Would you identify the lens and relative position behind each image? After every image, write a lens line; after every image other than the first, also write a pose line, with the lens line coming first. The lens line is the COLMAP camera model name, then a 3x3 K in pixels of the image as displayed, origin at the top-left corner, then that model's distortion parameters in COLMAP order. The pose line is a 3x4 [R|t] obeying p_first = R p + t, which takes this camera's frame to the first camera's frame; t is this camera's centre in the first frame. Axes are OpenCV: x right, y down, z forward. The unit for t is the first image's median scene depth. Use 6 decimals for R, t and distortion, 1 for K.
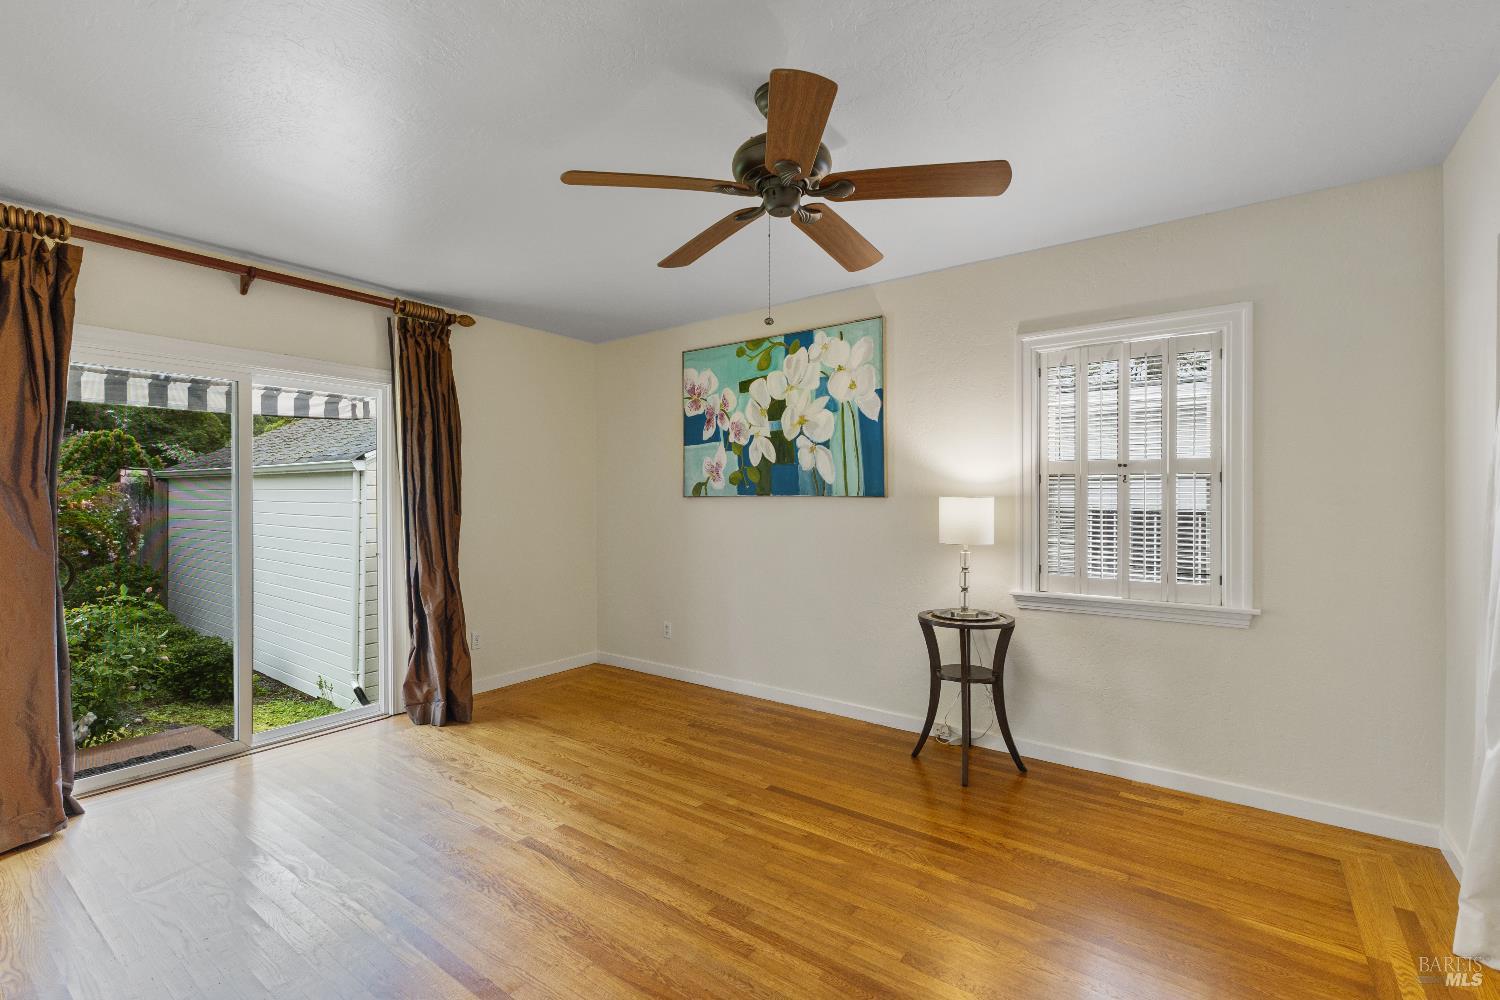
lens RADIAL K [[665.8, 0, 751.3], [0, 665.8, 503.7], [0, 0, 1]] dist [0.004995, -0.001040]
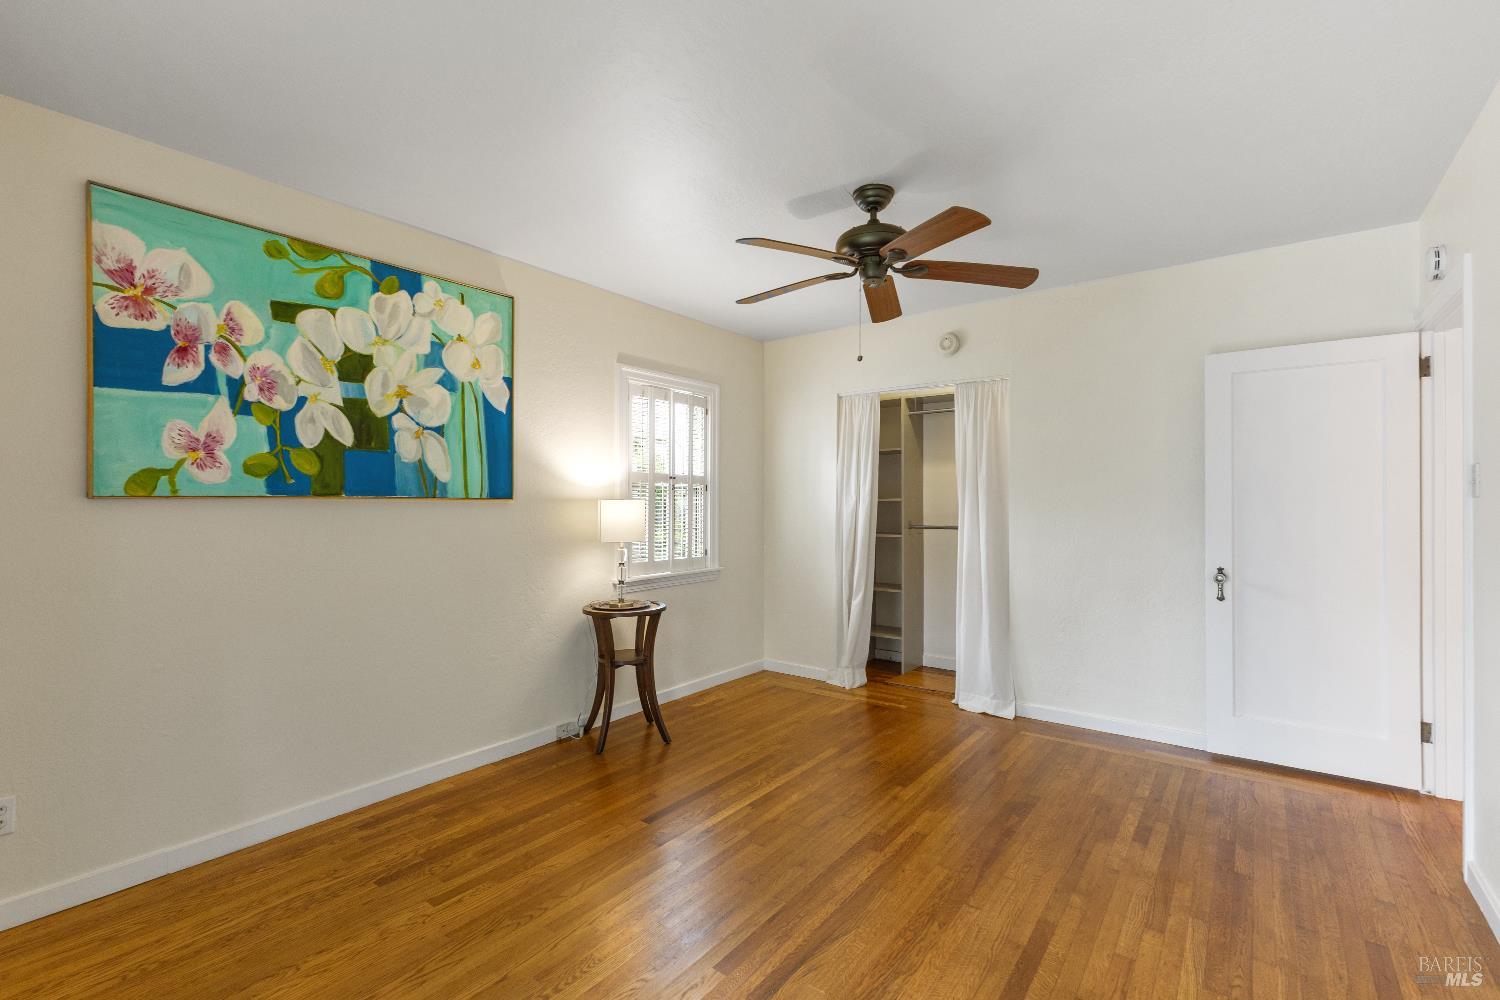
lens RADIAL K [[665.8, 0, 751.6], [0, 665.8, 500.1], [0, 0, 1]] dist [0.004995, -0.001040]
pose [[0.008288, 0.002768, 0.999962, -0.635290], [0.008167, 0.999963, -0.002836, -0.003791], [-0.999932, 0.008191, 0.008265, 0.616393]]
